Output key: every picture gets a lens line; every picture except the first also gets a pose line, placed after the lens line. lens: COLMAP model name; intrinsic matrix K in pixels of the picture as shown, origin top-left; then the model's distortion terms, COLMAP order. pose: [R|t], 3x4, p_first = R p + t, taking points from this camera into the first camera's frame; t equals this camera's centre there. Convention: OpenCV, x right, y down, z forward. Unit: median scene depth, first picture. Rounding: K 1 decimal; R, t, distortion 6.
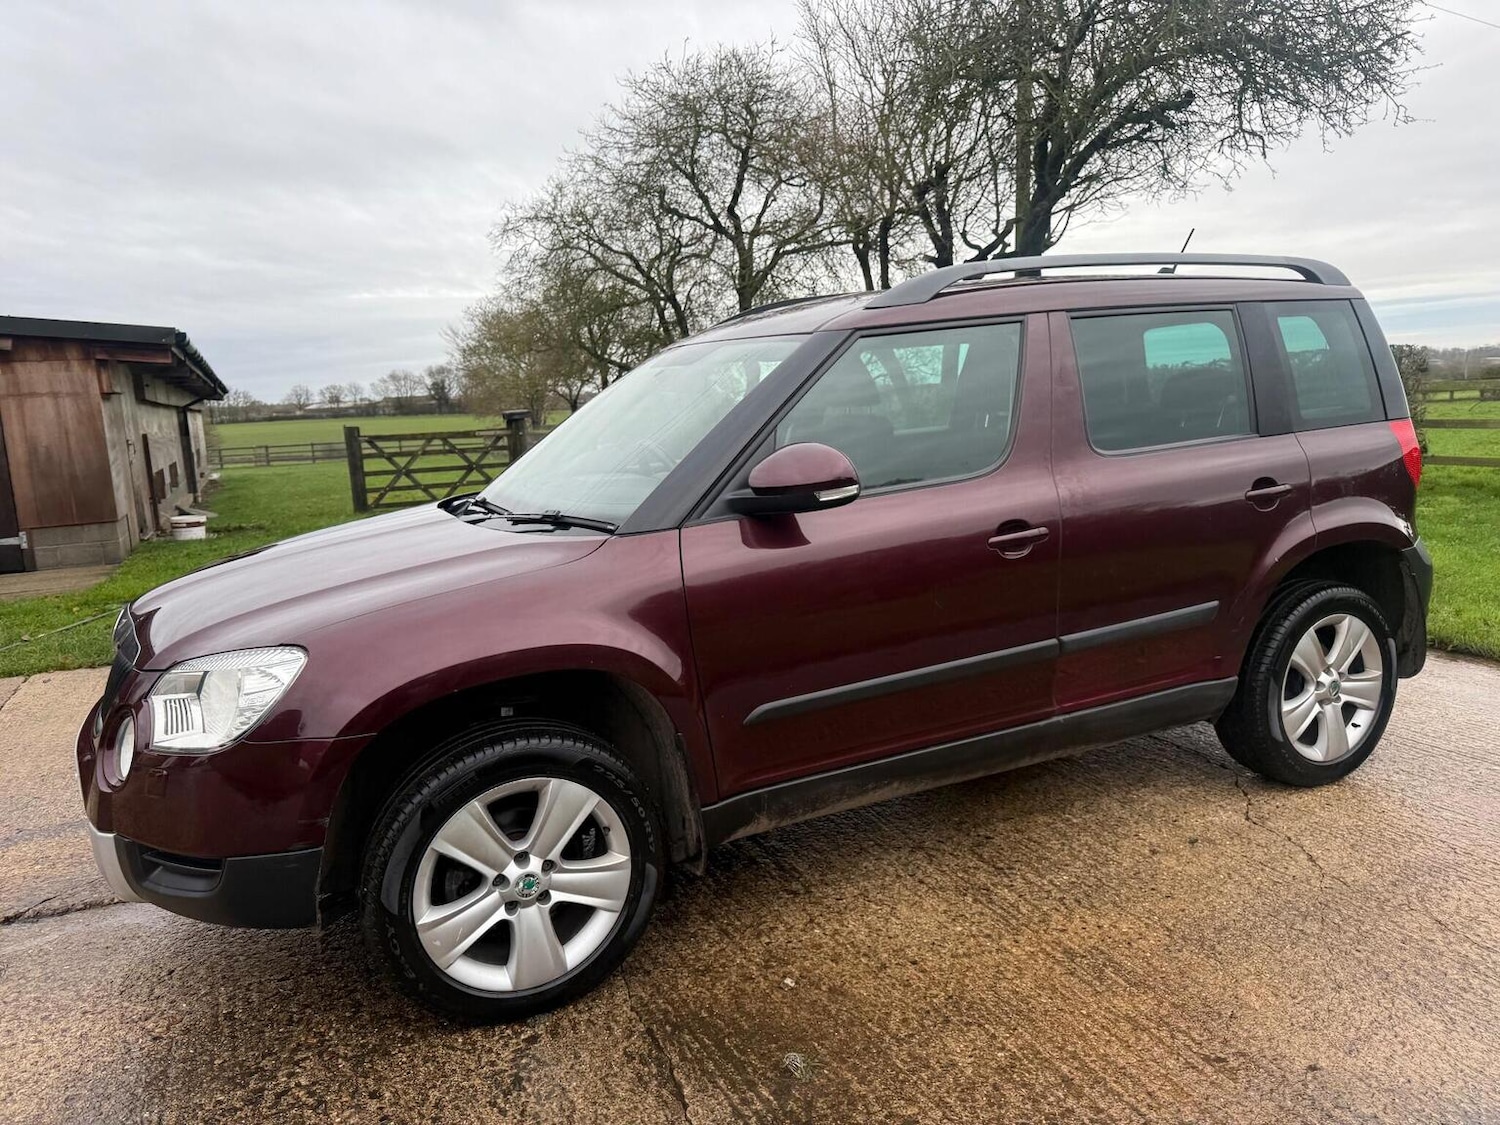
lens RADIAL K [[1059.7, 0, 751.5], [0, 1059.7, 553.4], [0, 0, 1]] dist [0.024924, -0.031048]
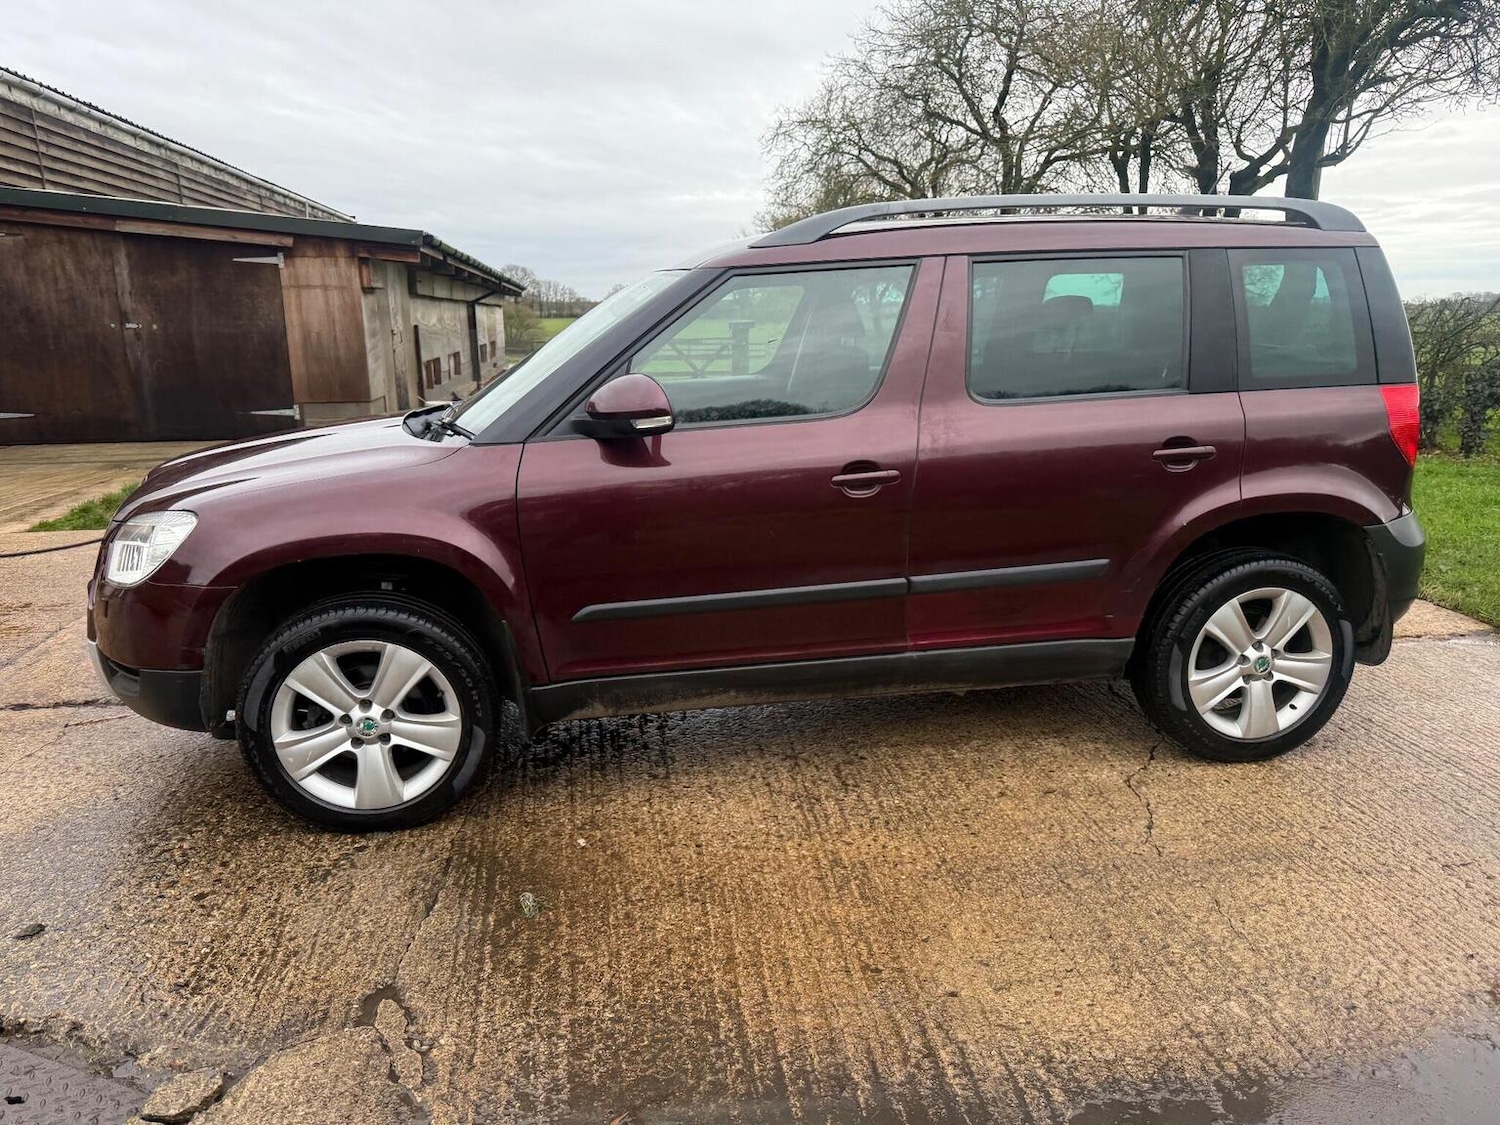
lens RADIAL K [[1064.9, 0, 751.2], [0, 1064.9, 557.0], [0, 0, 1]] dist [0.011887, -0.011358]
pose [[0.961073, 0.103810, -0.256052, 0.353028], [-0.081685, 0.992062, 0.095606, -0.023390], [0.263944, -0.070969, 0.961924, -0.032115]]
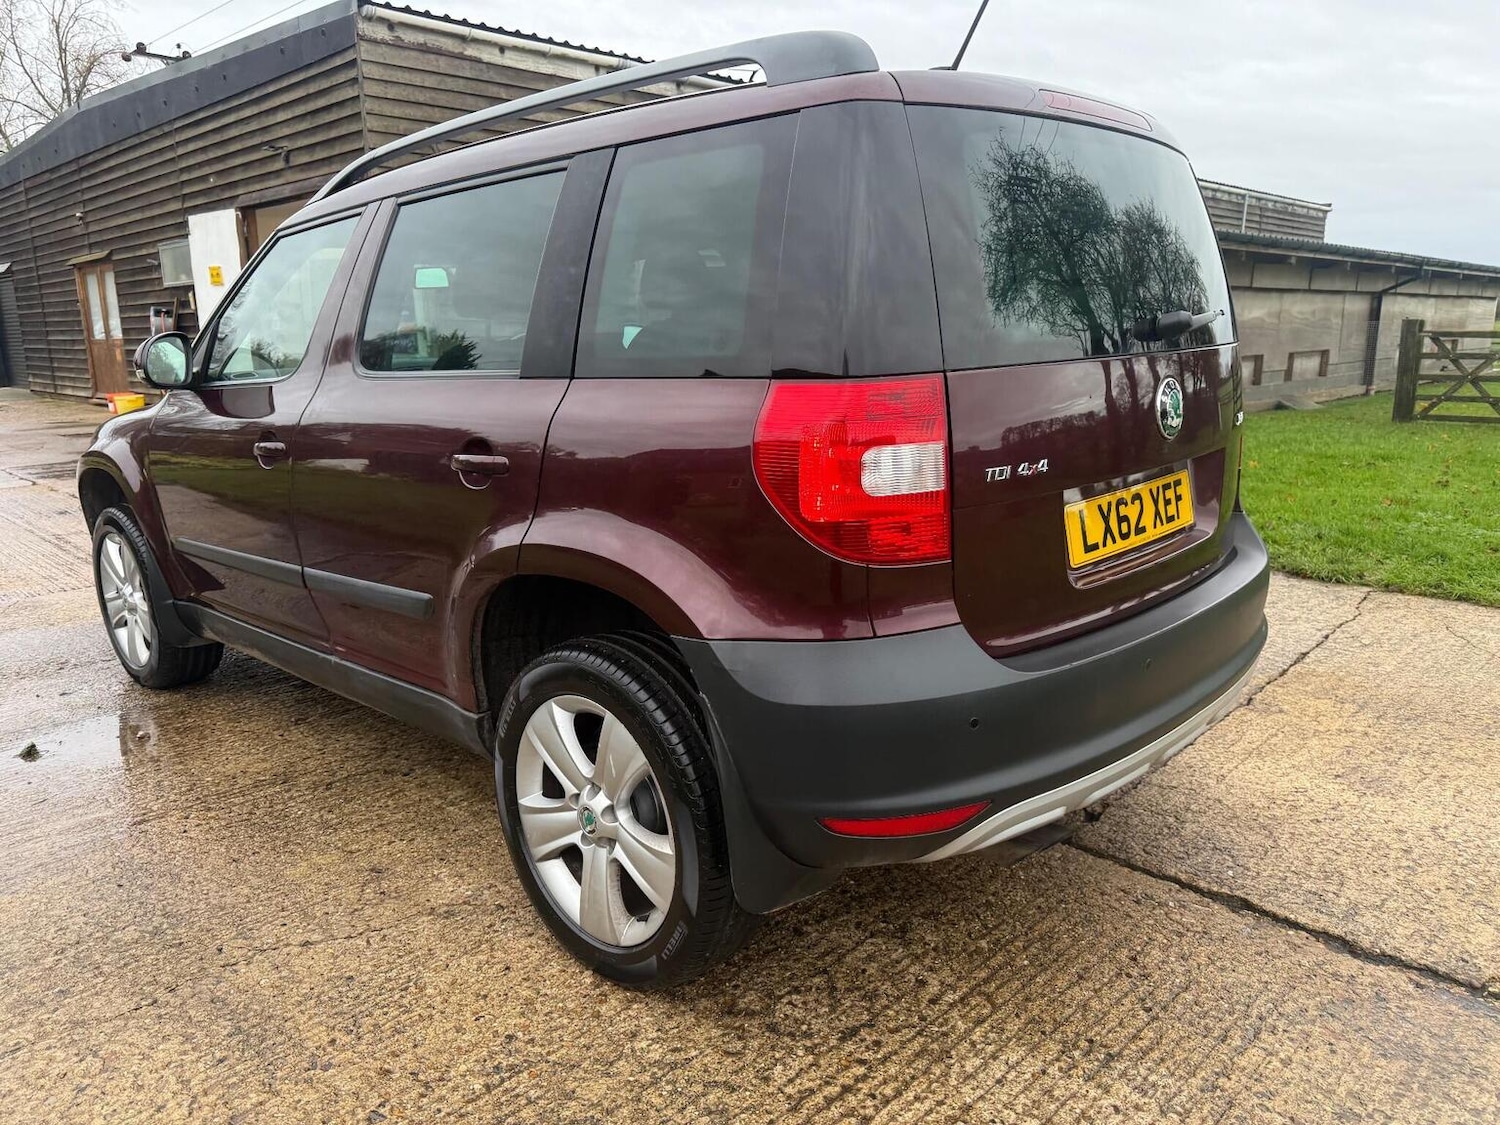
lens RADIAL K [[1070.5, 0, 751.0], [0, 1070.5, 557.4], [0, 0, 1]] dist [0.016567, -0.017535]
pose [[0.359691, 0.241127, -0.901377, 1.109208], [-0.141854, 0.968934, 0.202593, -0.151302], [0.922226, 0.054993, 0.382722, 0.874276]]
